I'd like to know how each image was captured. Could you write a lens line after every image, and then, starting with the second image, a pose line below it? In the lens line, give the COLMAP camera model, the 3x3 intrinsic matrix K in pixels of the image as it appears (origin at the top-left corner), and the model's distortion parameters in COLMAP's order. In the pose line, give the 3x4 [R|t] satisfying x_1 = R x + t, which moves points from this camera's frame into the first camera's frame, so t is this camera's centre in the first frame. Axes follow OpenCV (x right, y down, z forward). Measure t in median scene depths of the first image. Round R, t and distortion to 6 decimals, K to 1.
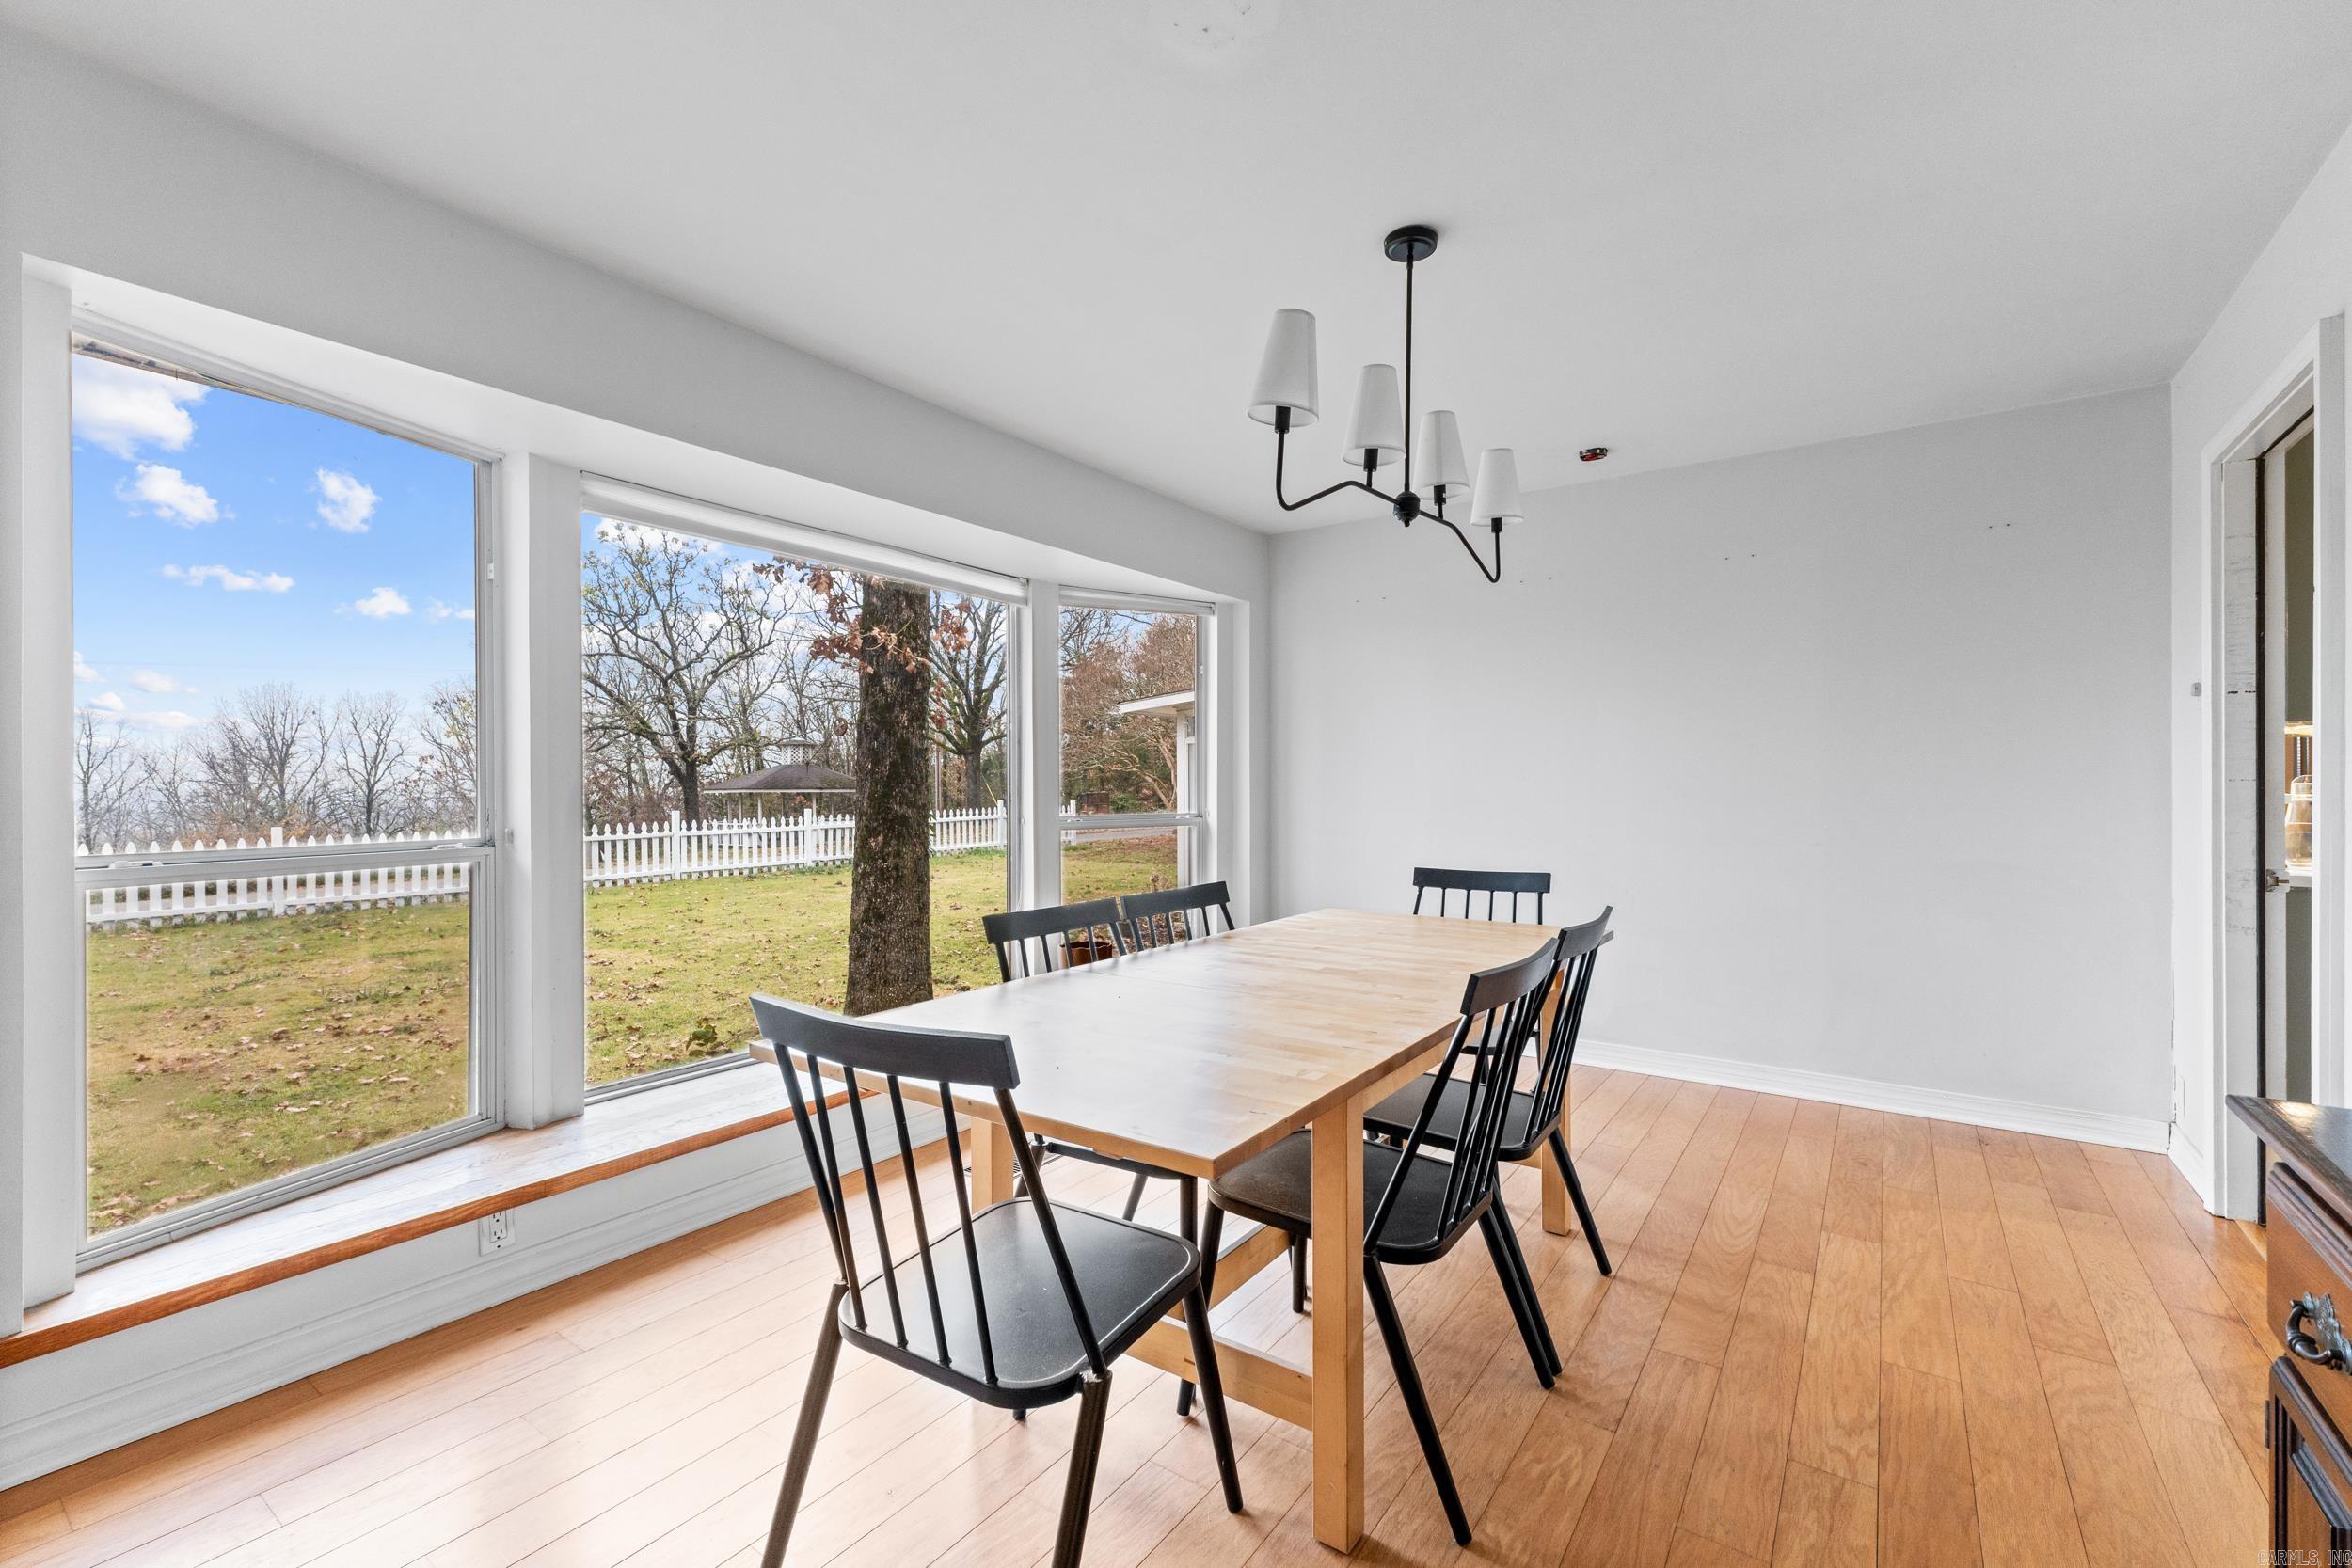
lens RADIAL K [[998.7, 0, 1174.7], [0, 998.7, 777.1], [0, 0, 1]] dist [0.002336, 0.000299]
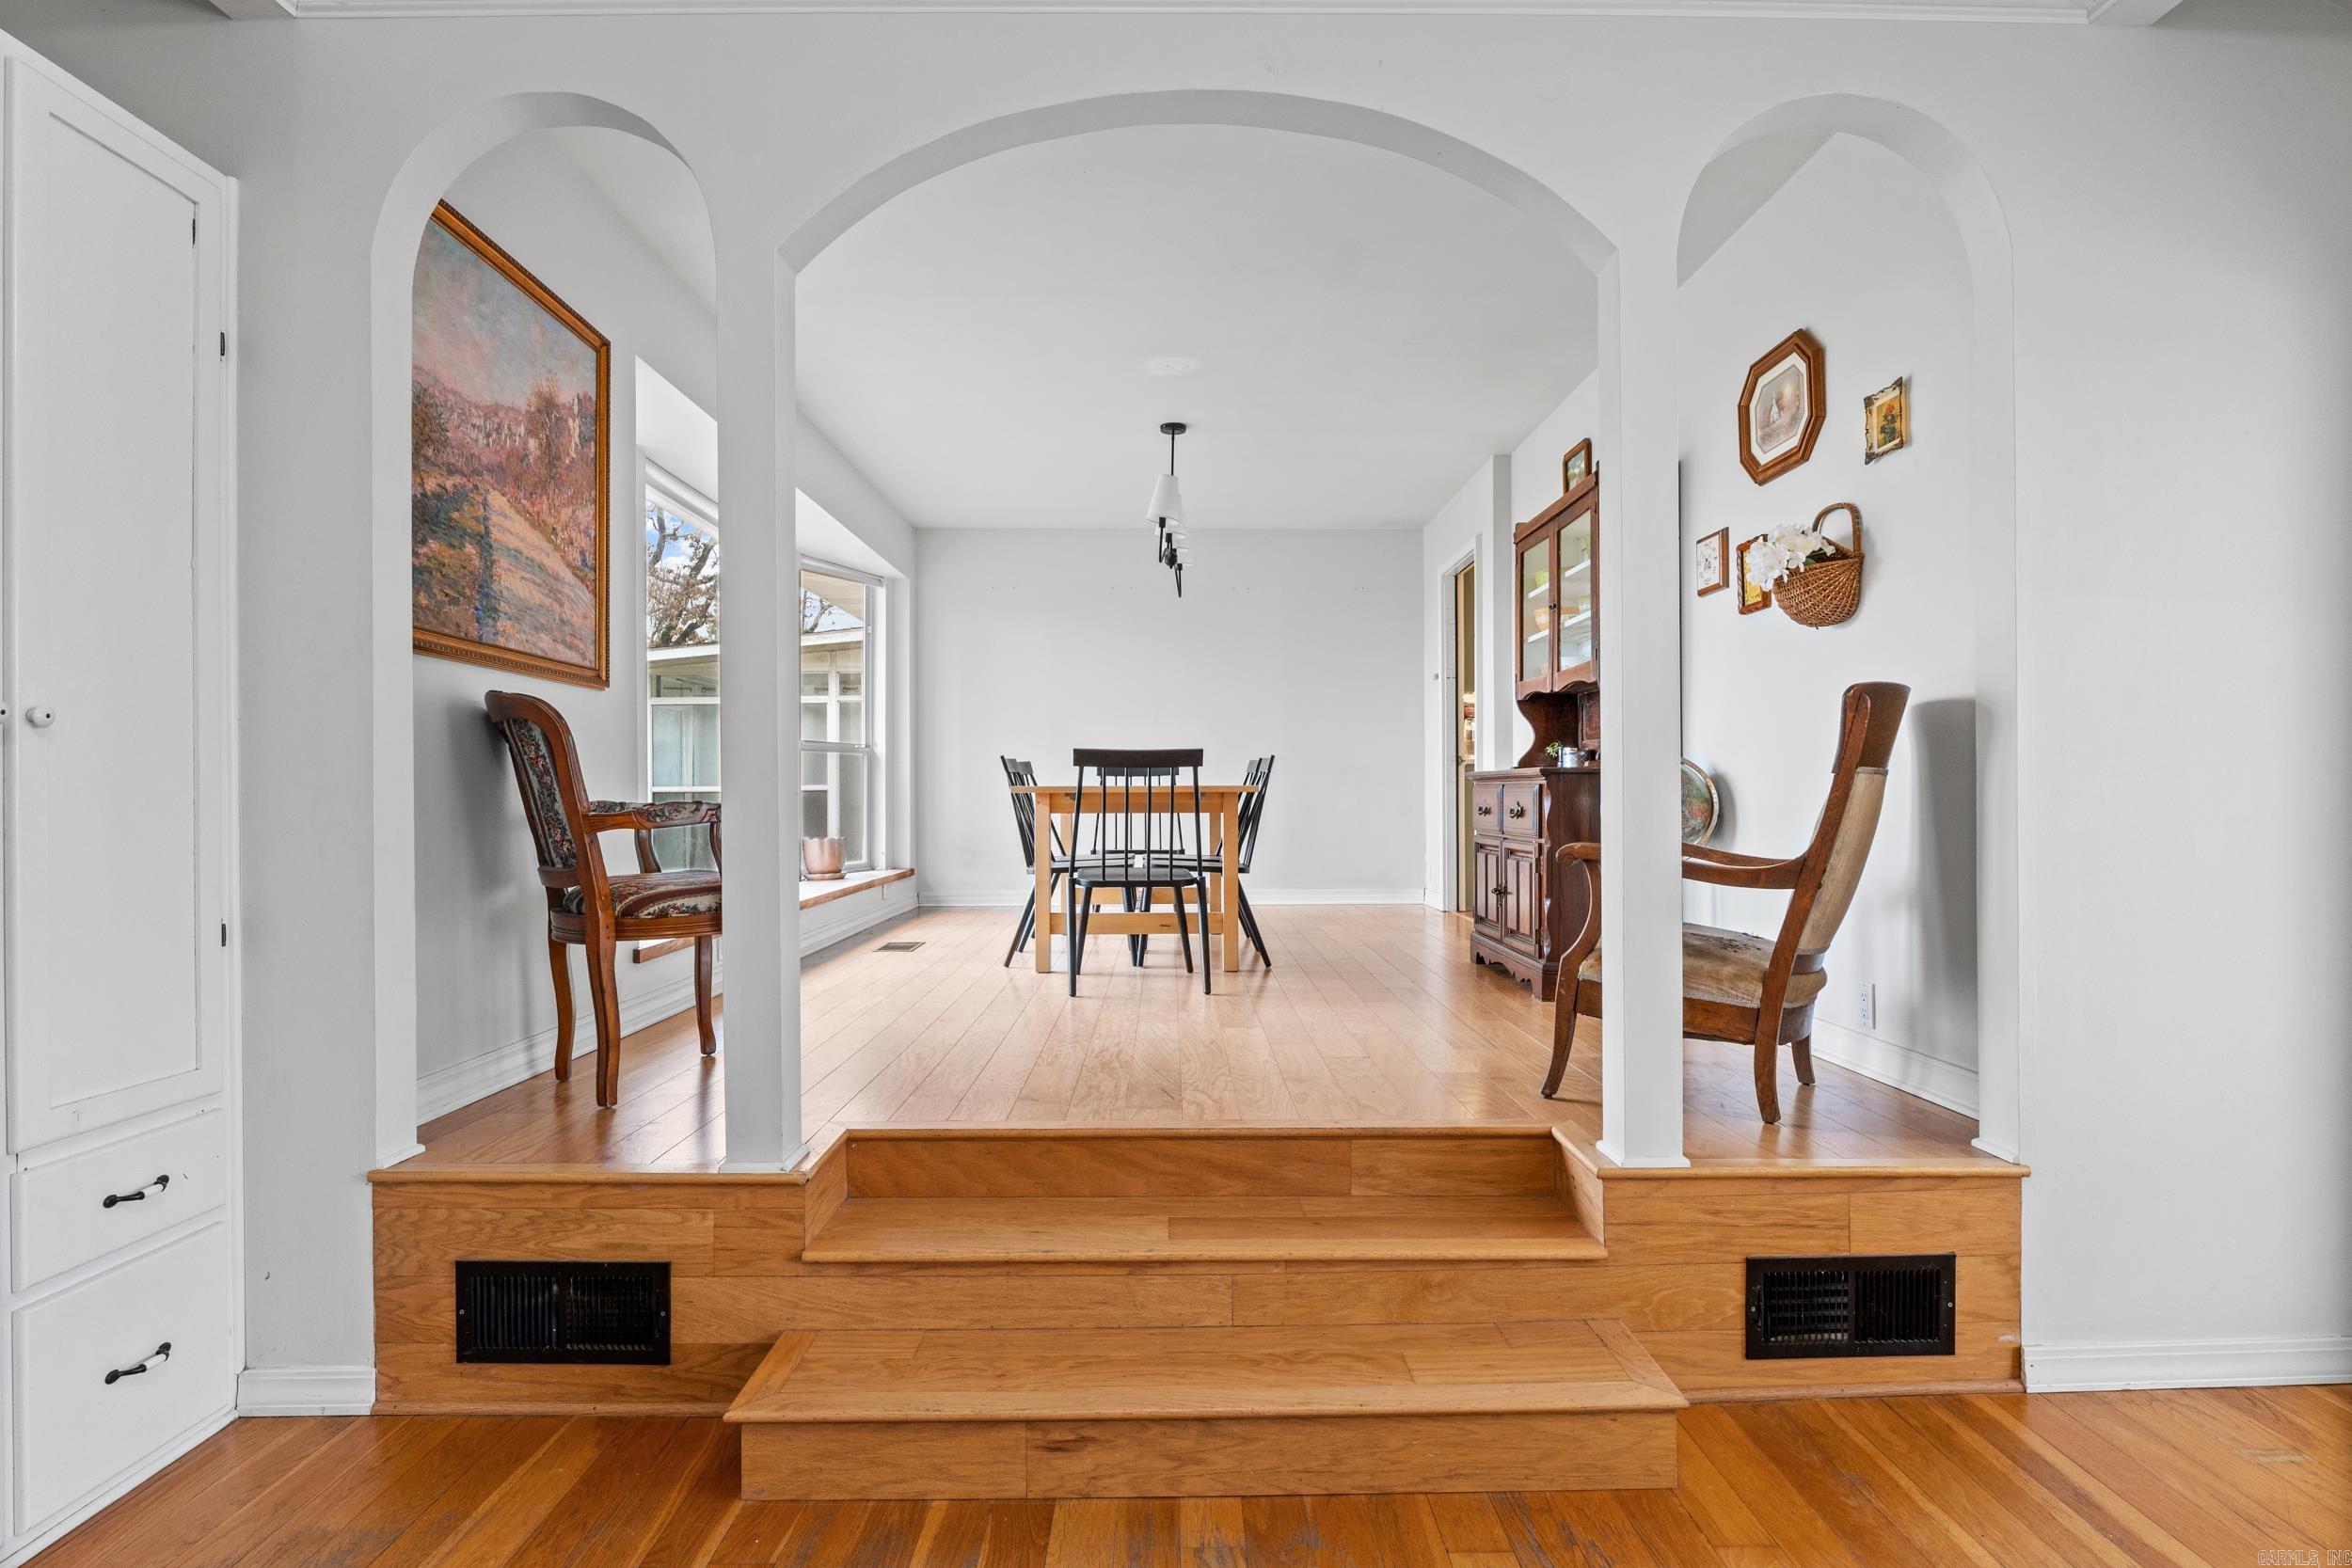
lens RADIAL K [[1223.1, 0, 1179.7], [0, 1223.1, 787.8], [0, 0, 1]] dist [-0.012086, 0.000525]
pose [[0.817633, 0.004239, 0.575724, -0.948154], [-0.003417, 0.999991, -0.002510, 0.162657], [-0.575729, 0.000085, 0.817640, -0.834110]]
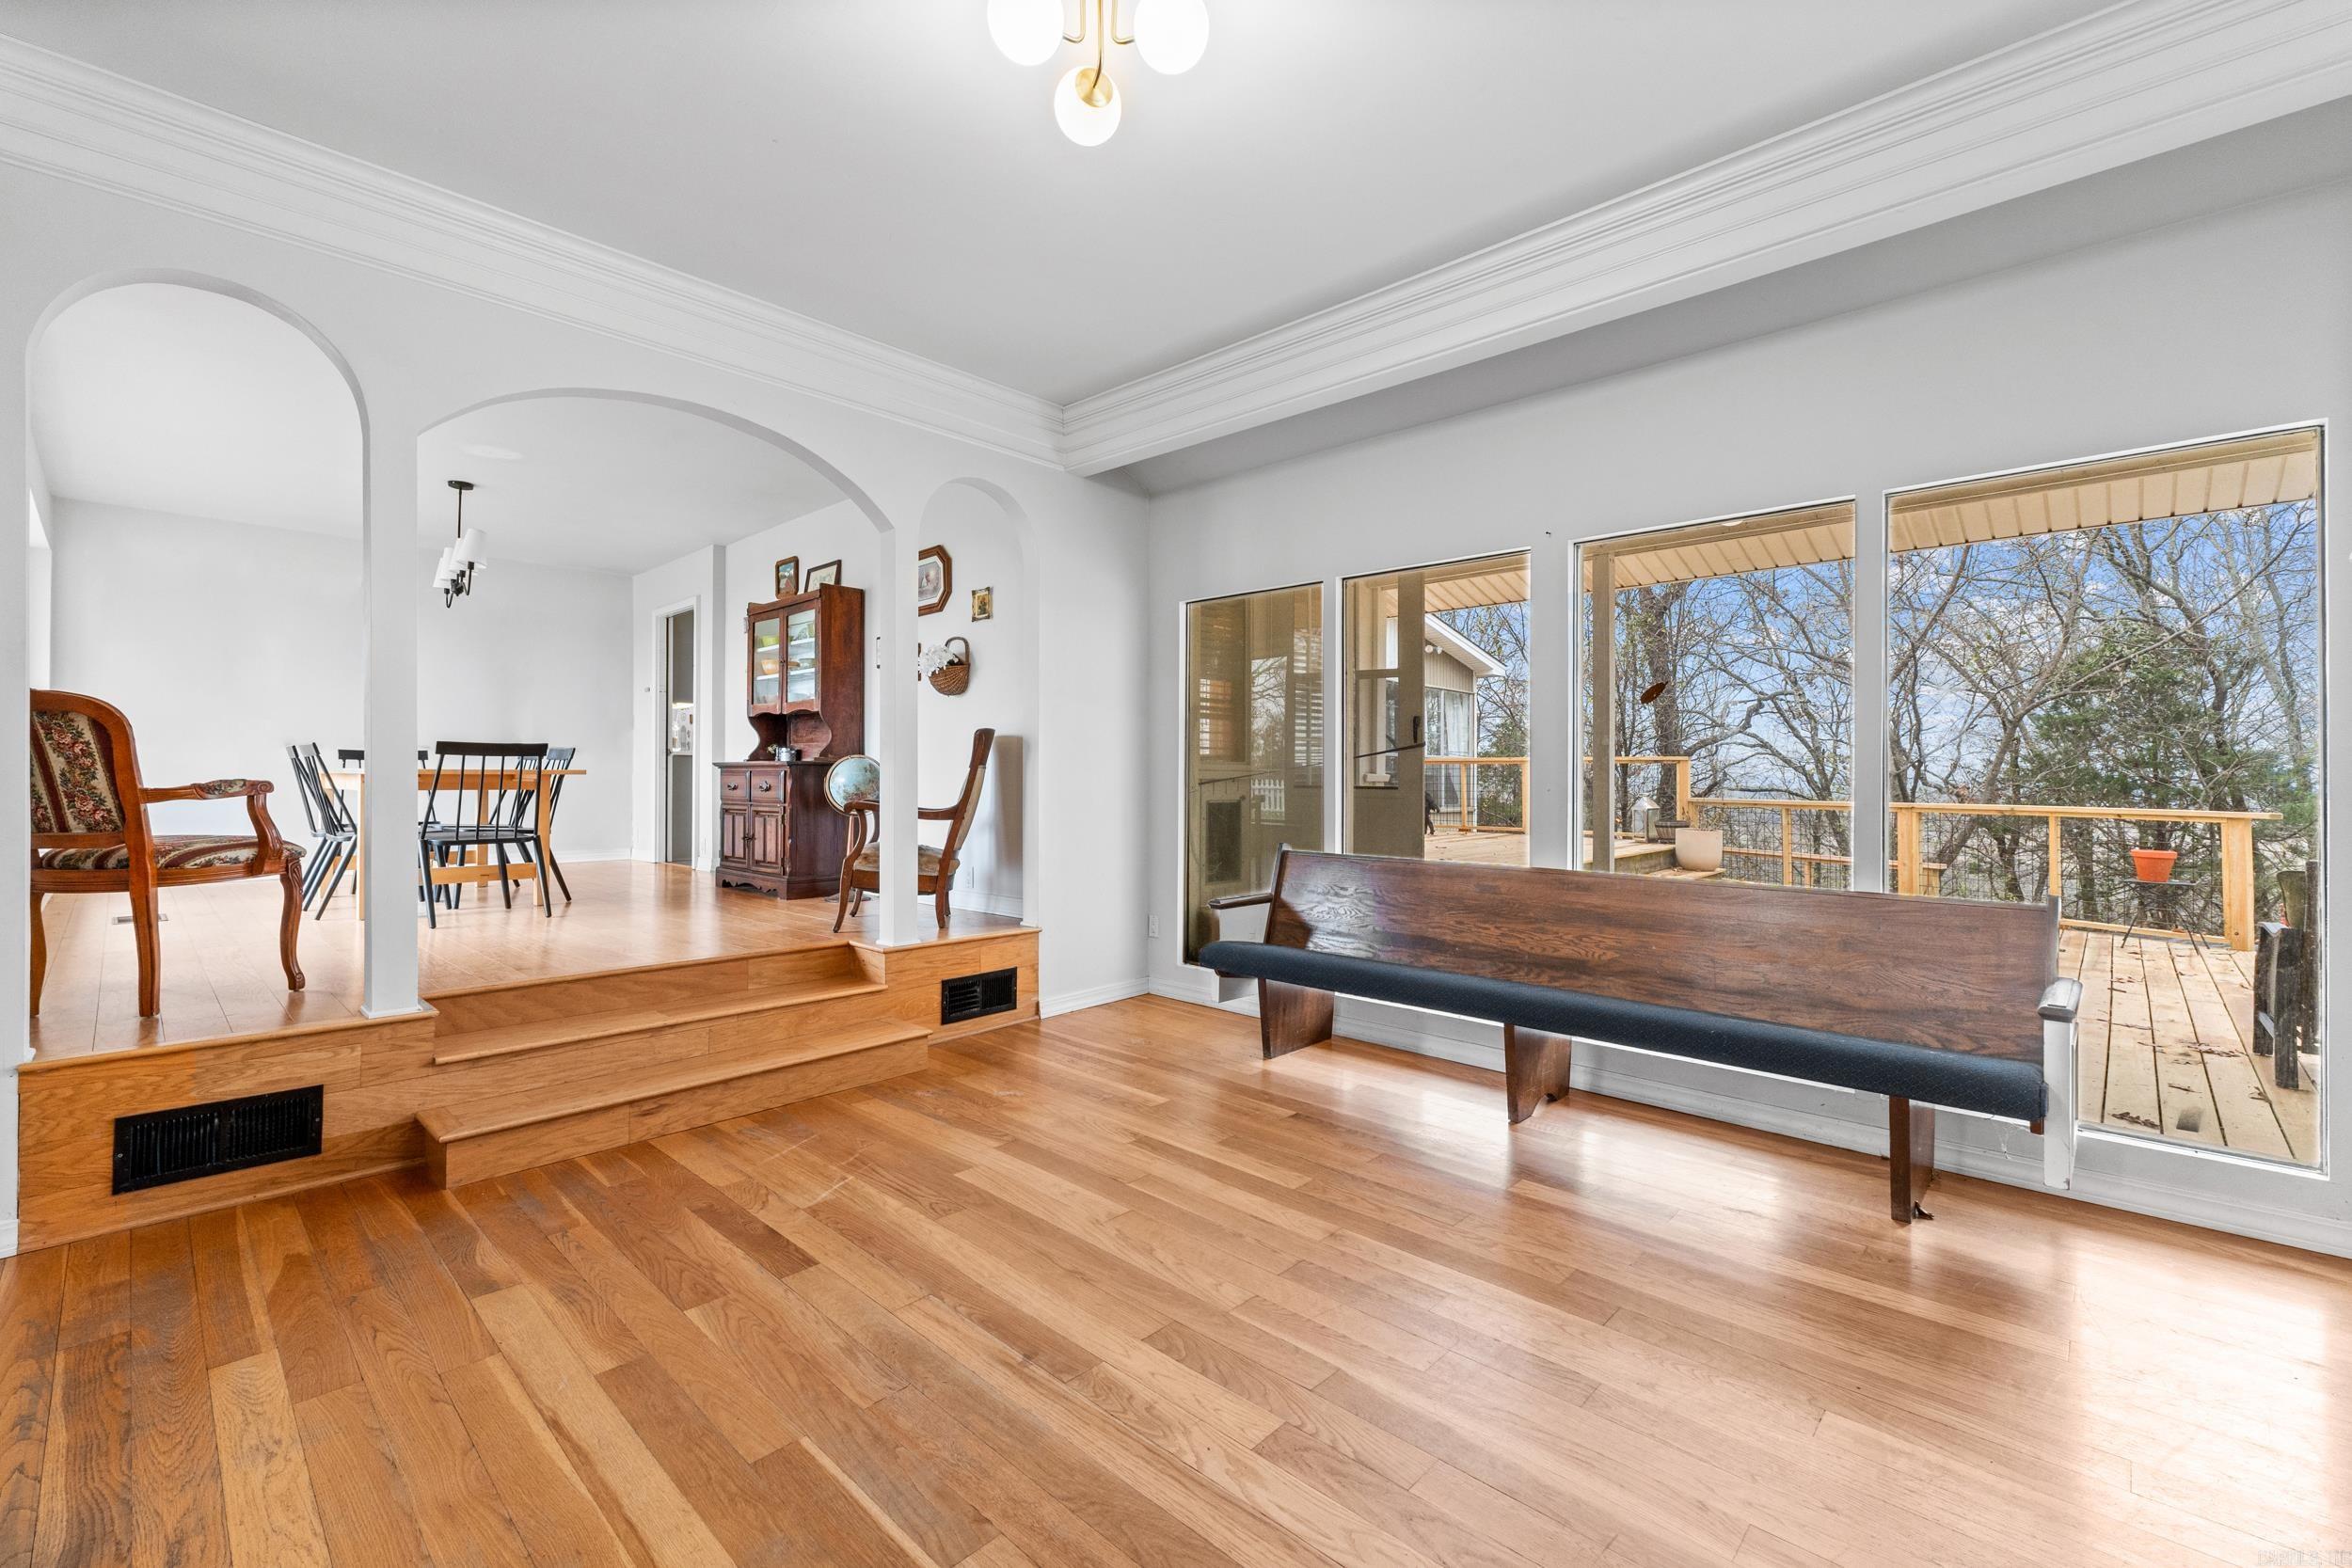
lens RADIAL K [[998.7, 0, 1178.7], [0, 998.7, 777.4], [0, 0, 1]] dist [0.002336, 0.000299]
pose [[0.154249, 0.004456, 0.988022, -1.609150], [-0.008515, 0.999959, -0.003180, 0.165449], [-0.987995, -0.007922, 0.154281, -0.973532]]
